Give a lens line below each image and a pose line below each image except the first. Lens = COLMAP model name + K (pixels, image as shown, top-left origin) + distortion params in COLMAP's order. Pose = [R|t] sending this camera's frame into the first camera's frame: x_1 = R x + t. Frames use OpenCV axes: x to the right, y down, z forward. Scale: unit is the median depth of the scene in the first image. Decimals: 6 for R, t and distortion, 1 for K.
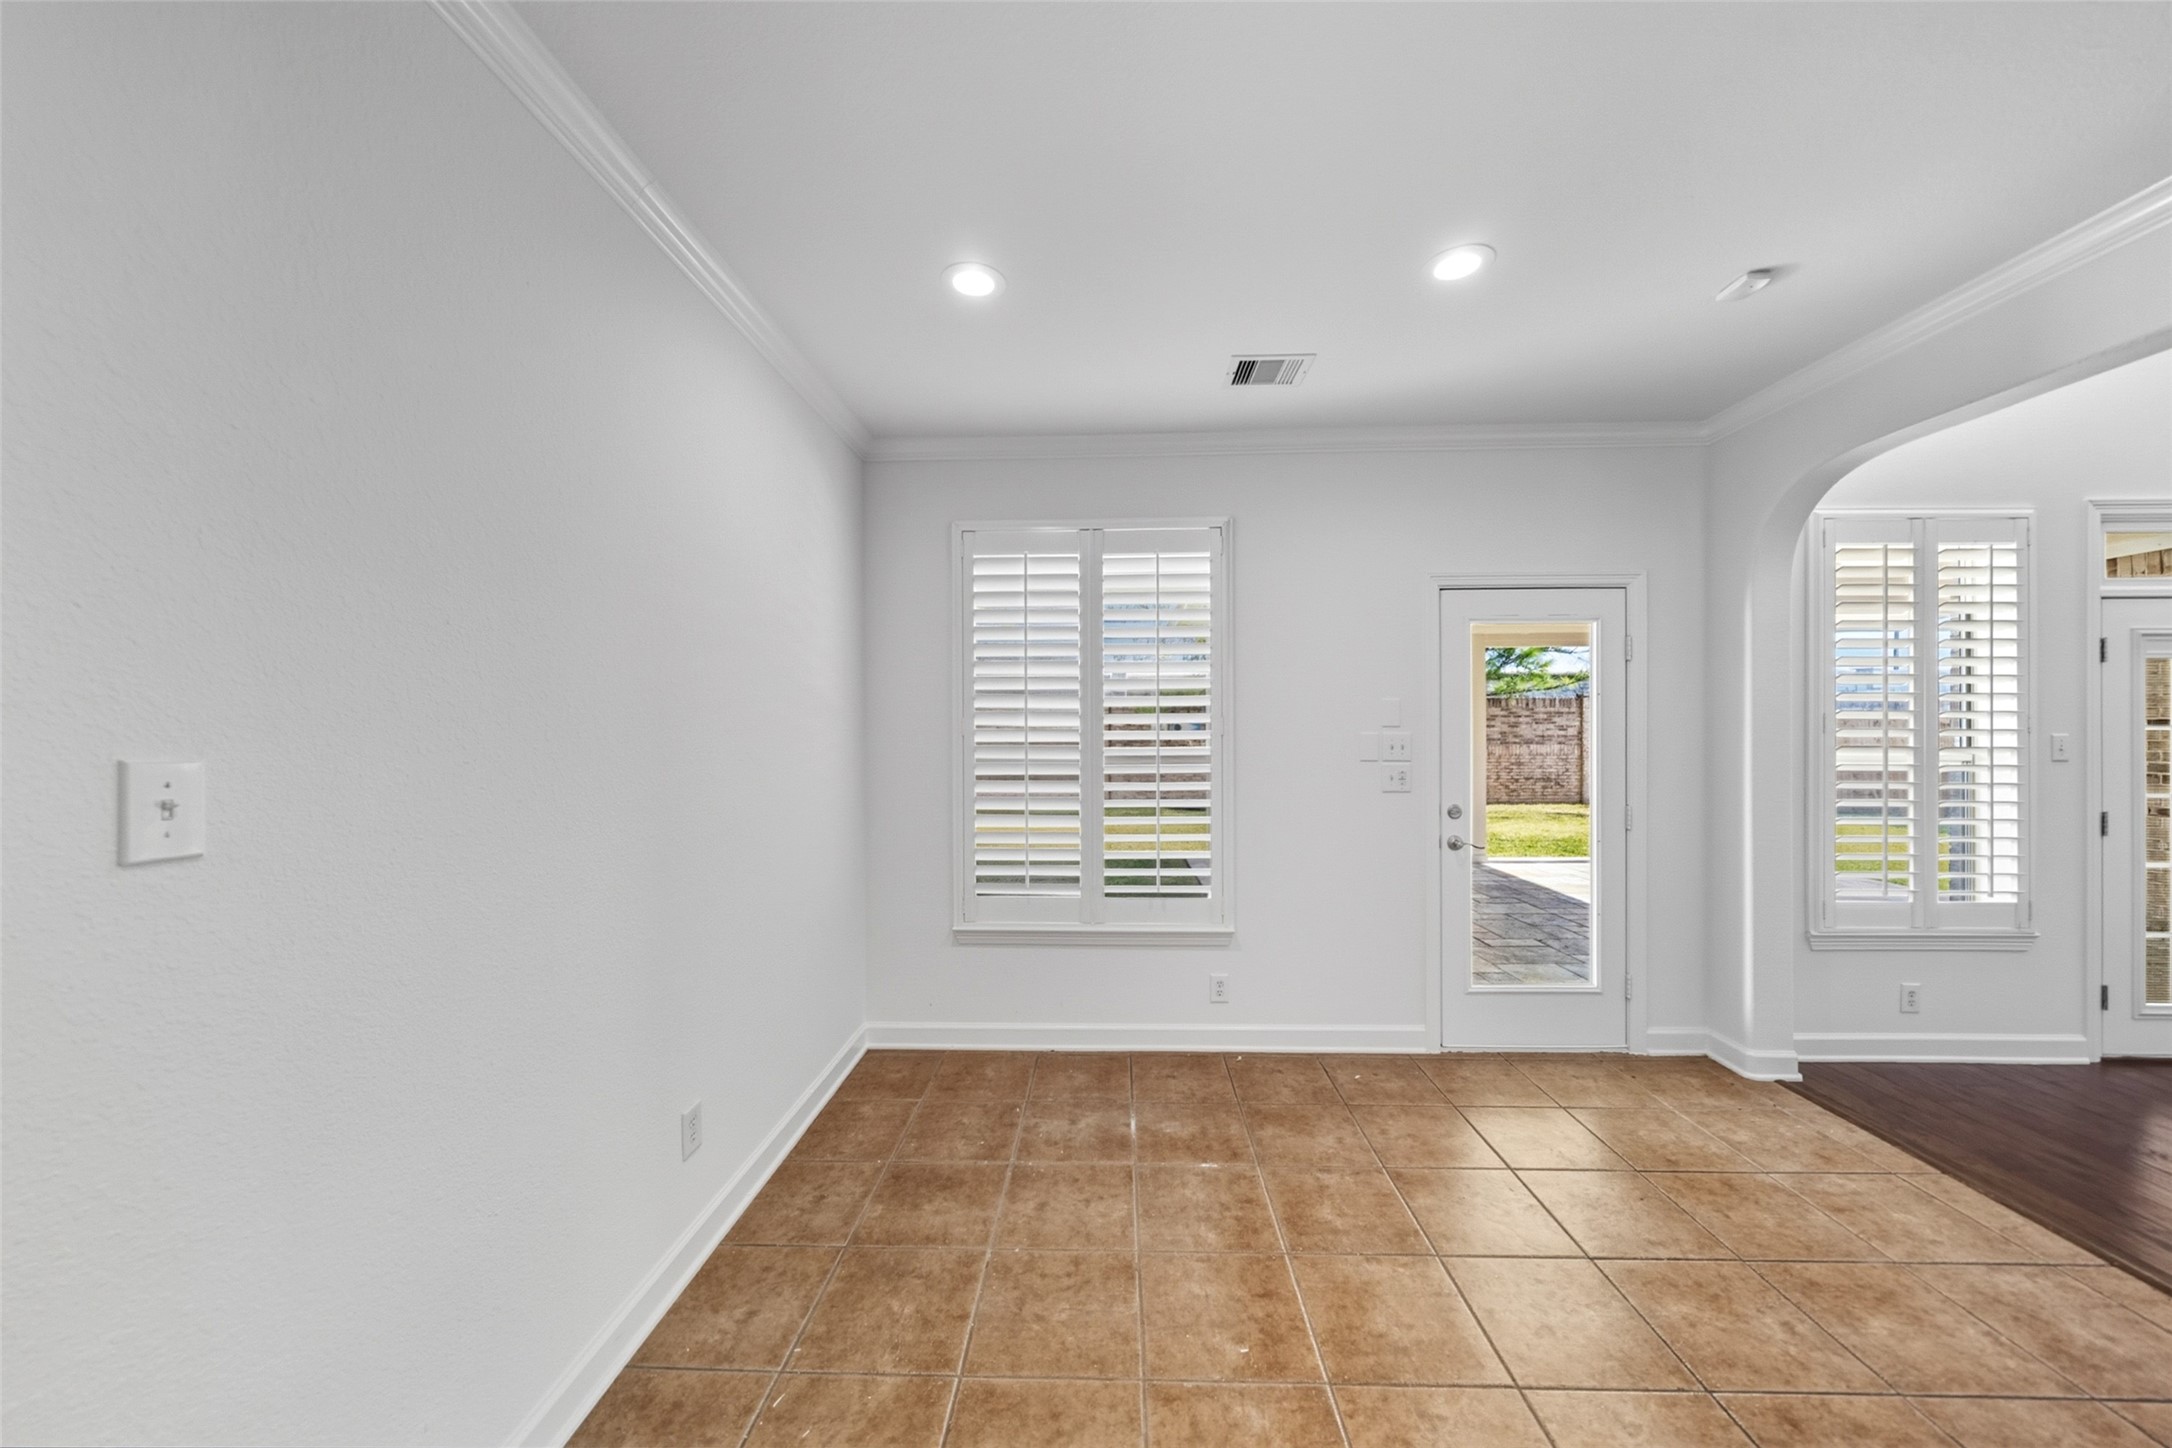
lens RADIAL K [[746.2, 0, 1093.5], [0, 746.2, 720.8], [0, 0, 1]] dist [-0.001336, -0.000366]
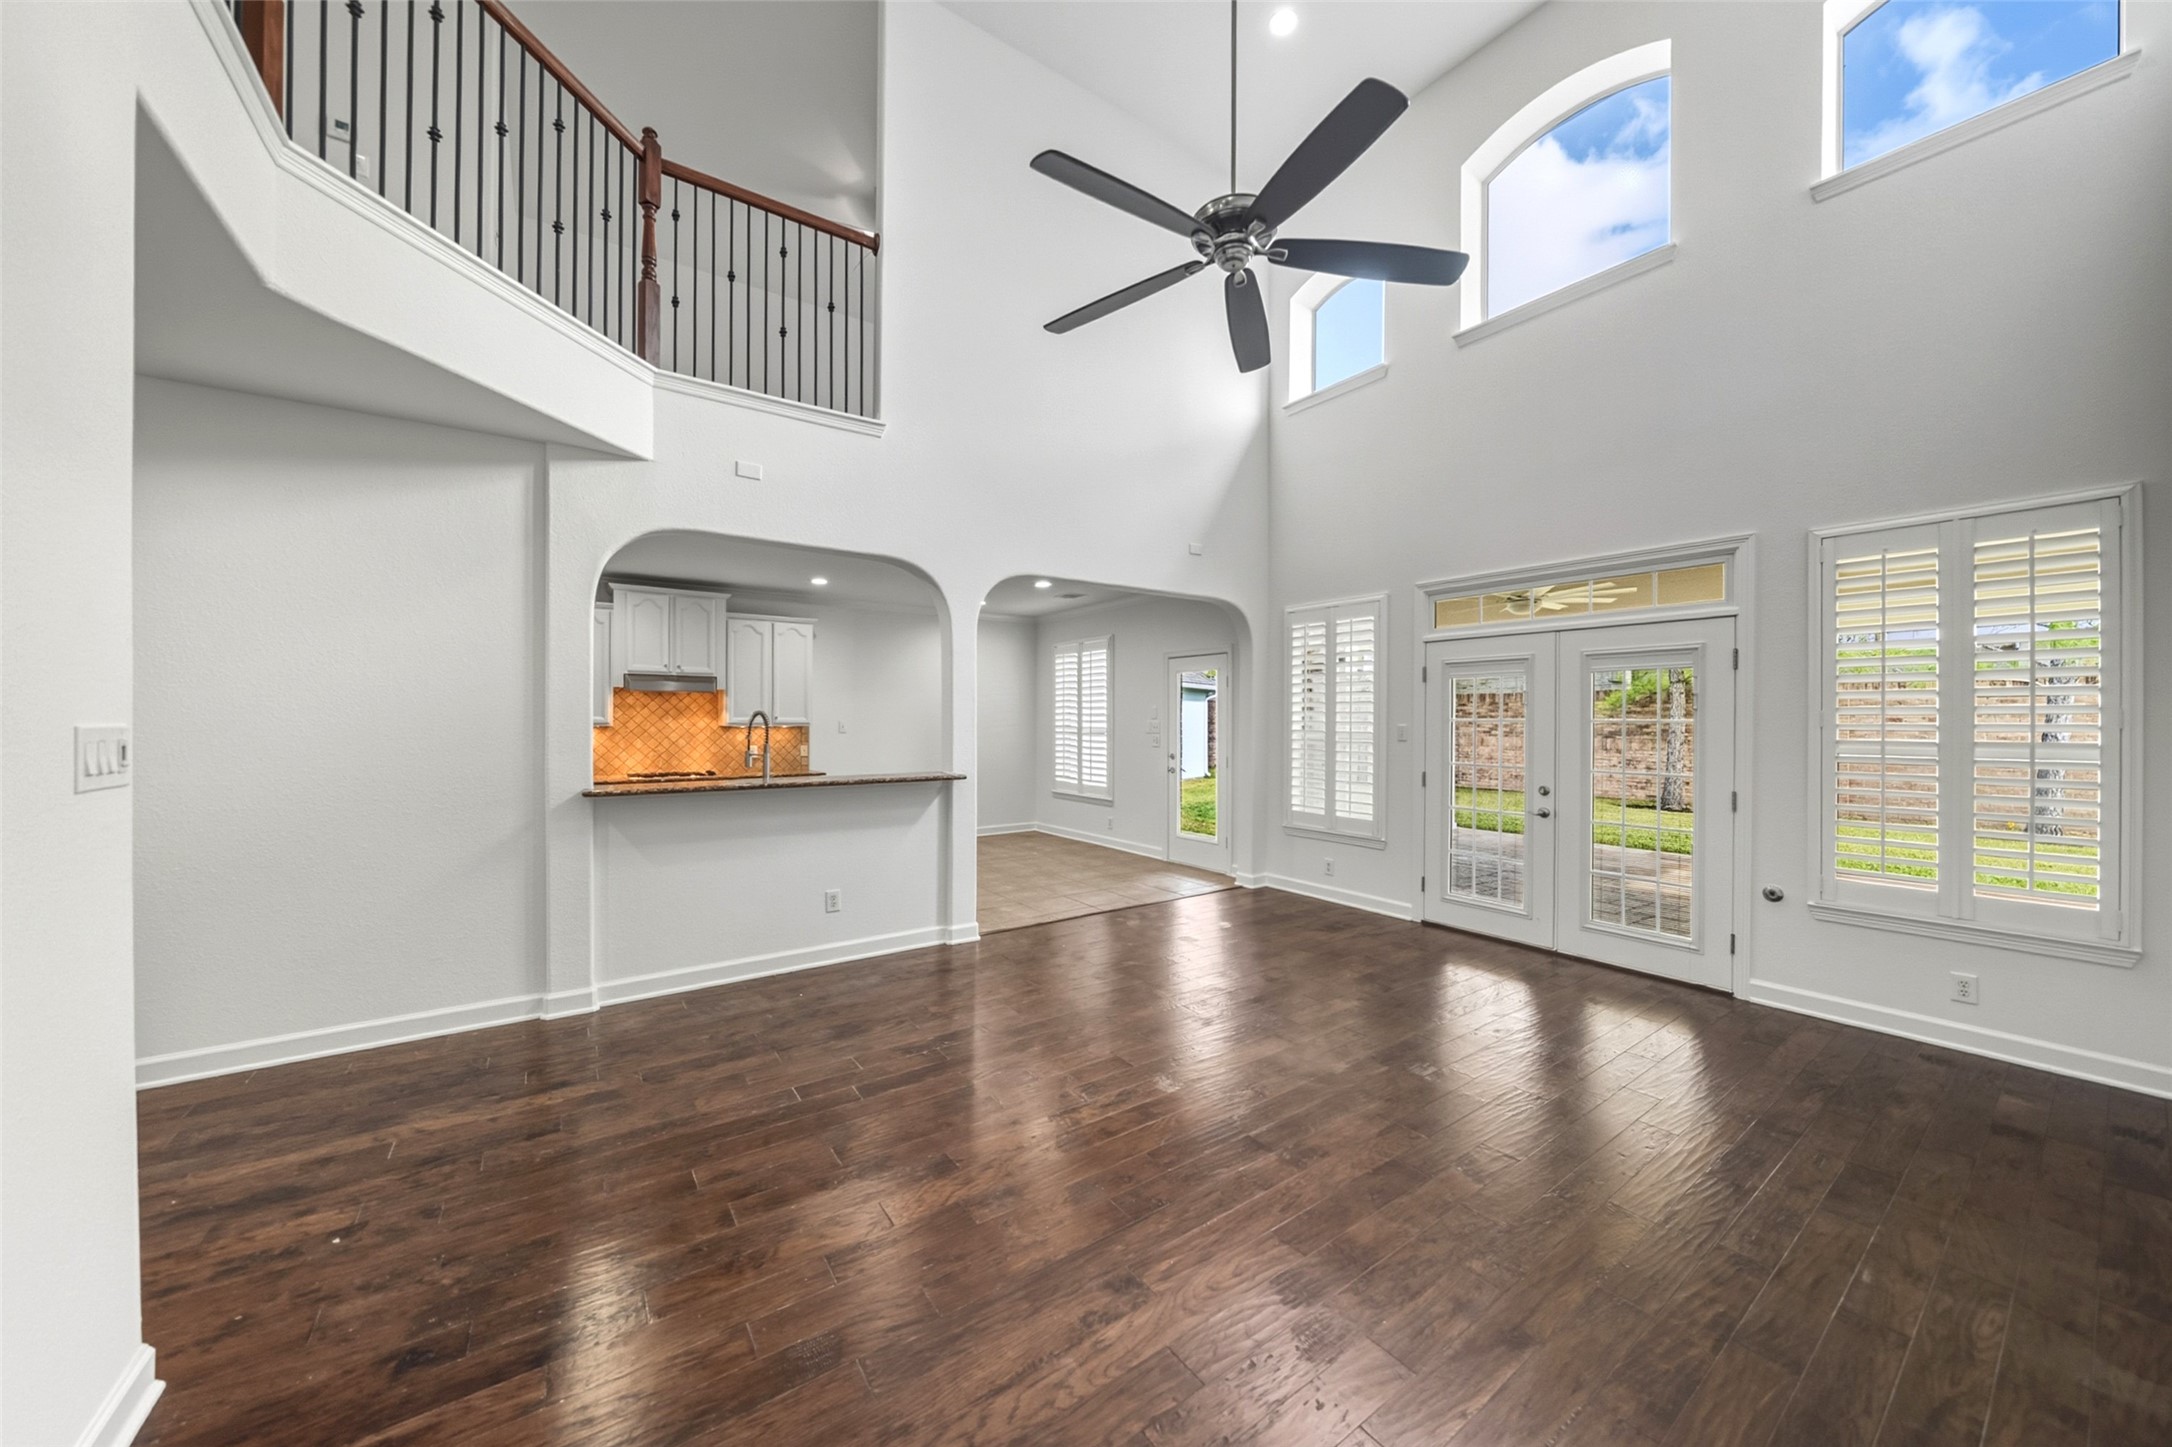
lens RADIAL K [[746.2, 0, 1103.4], [0, 746.2, 724.6], [0, 0, 1]] dist [-0.001336, -0.000366]
pose [[0.614158, 0.010141, -0.789118, 2.327589], [-0.010129, 0.999936, 0.004967, 0.017224], [0.789118, 0.004942, 0.614222, -0.611836]]
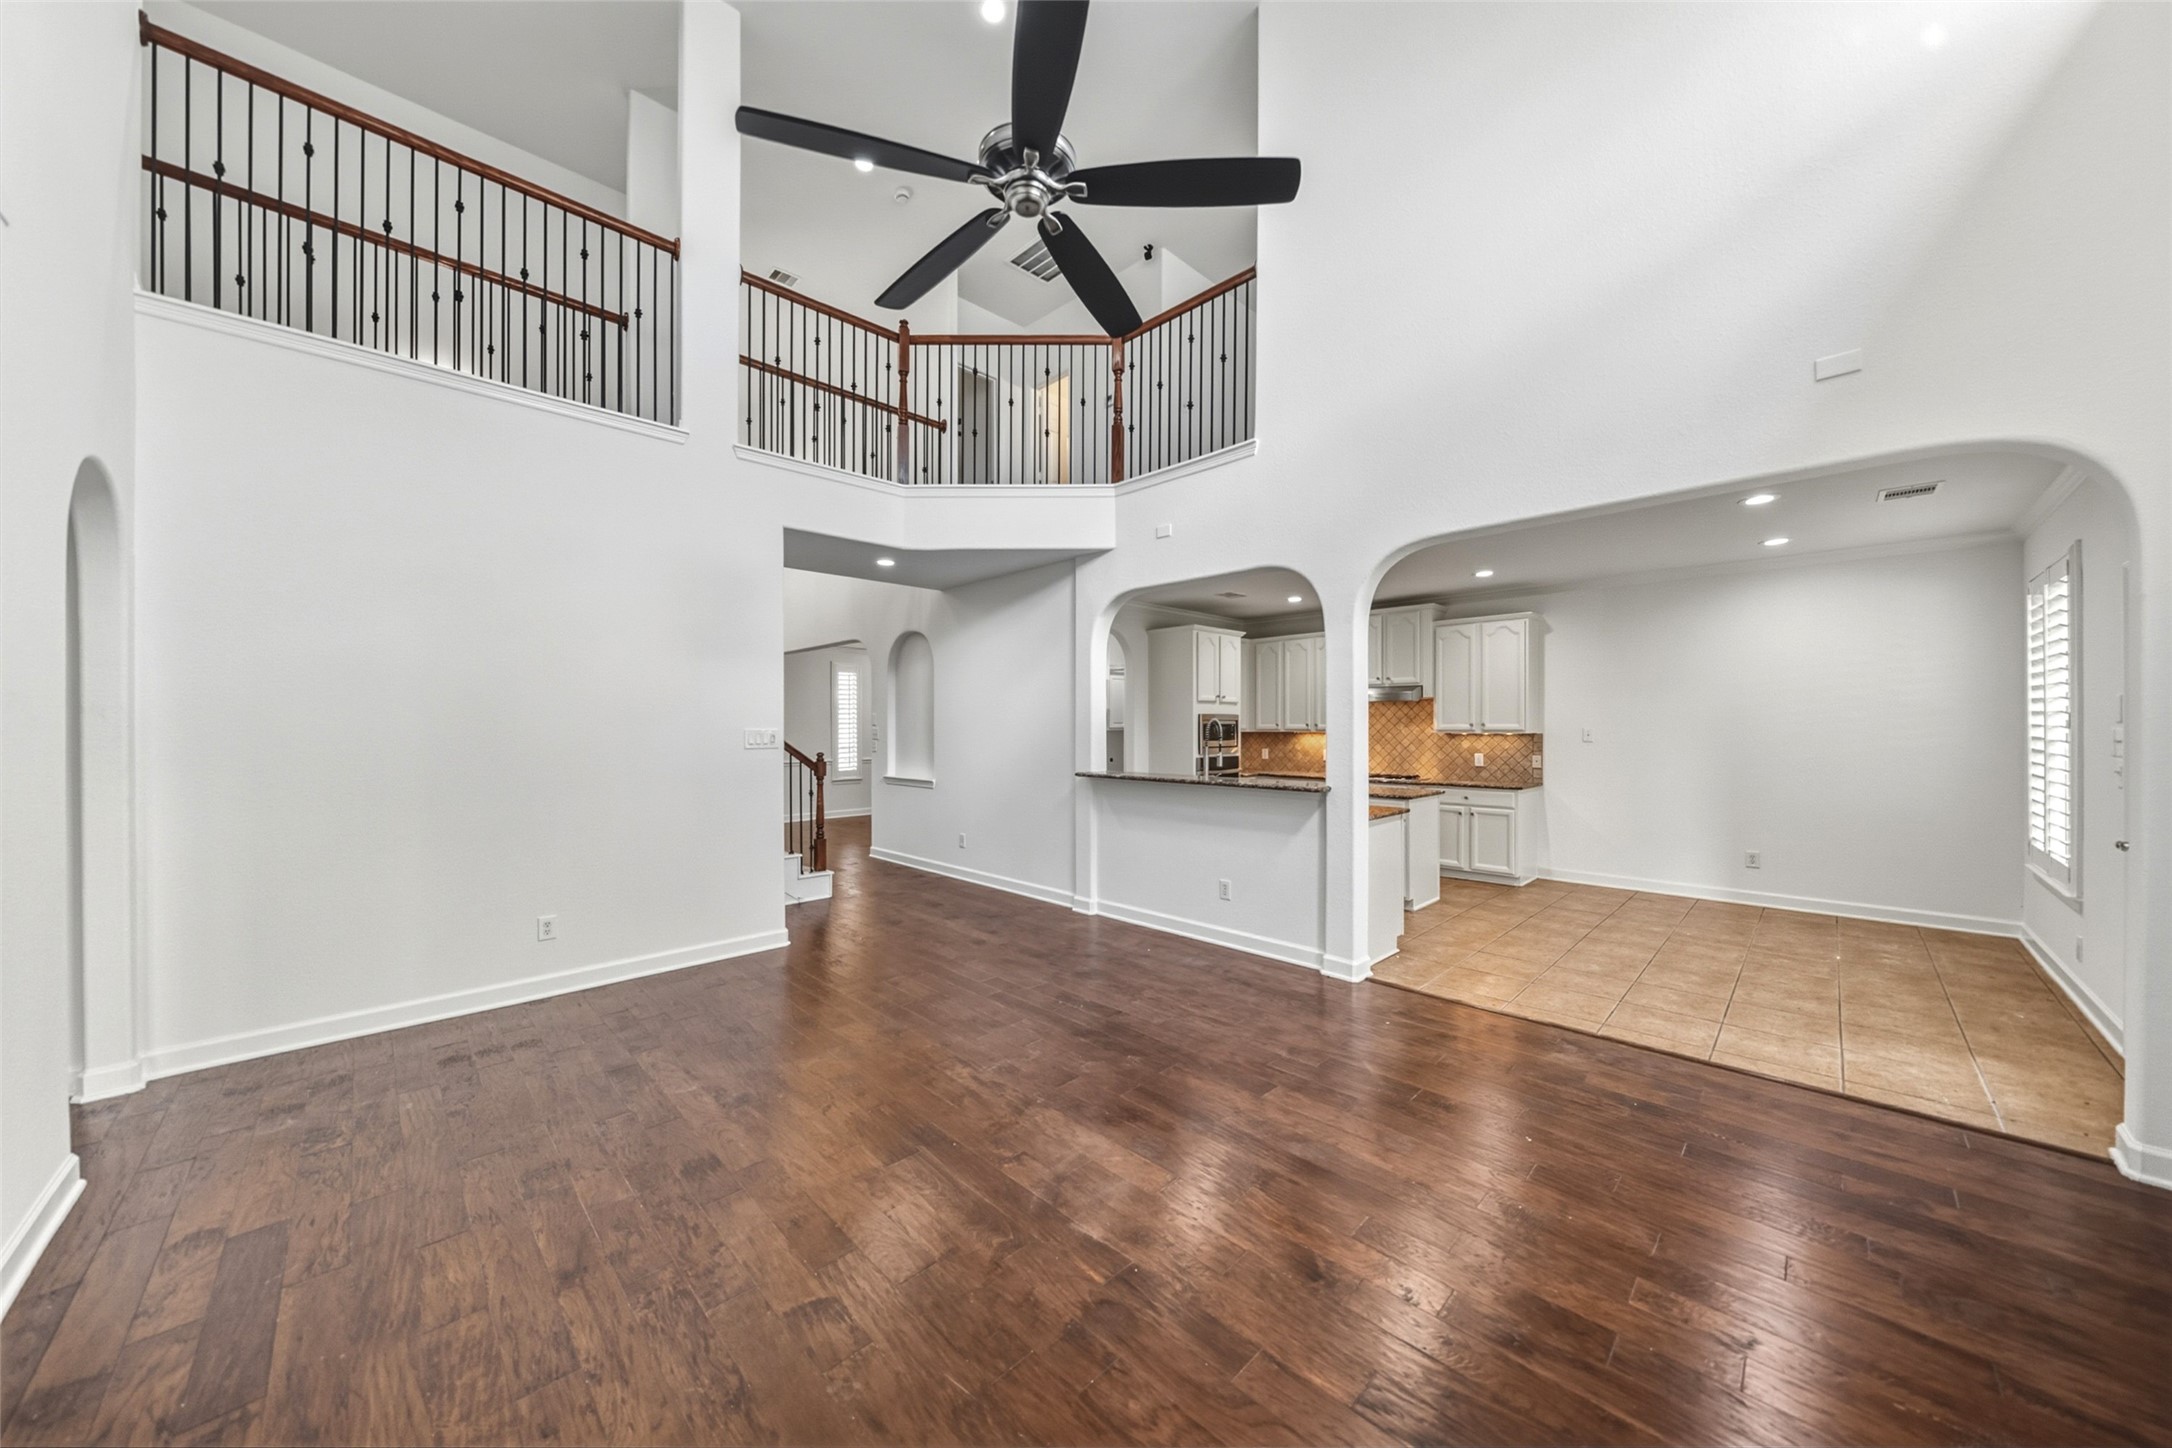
lens RADIAL K [[746.2, 0, 1093.0], [0, 746.2, 724.6], [0, 0, 1]] dist [-0.001336, -0.000366]
pose [[-0.685367, 0.002679, -0.728193, 2.234979], [-0.000495, 0.999991, 0.004145, 0.009111], [0.728197, 0.003201, -0.685360, 0.740209]]
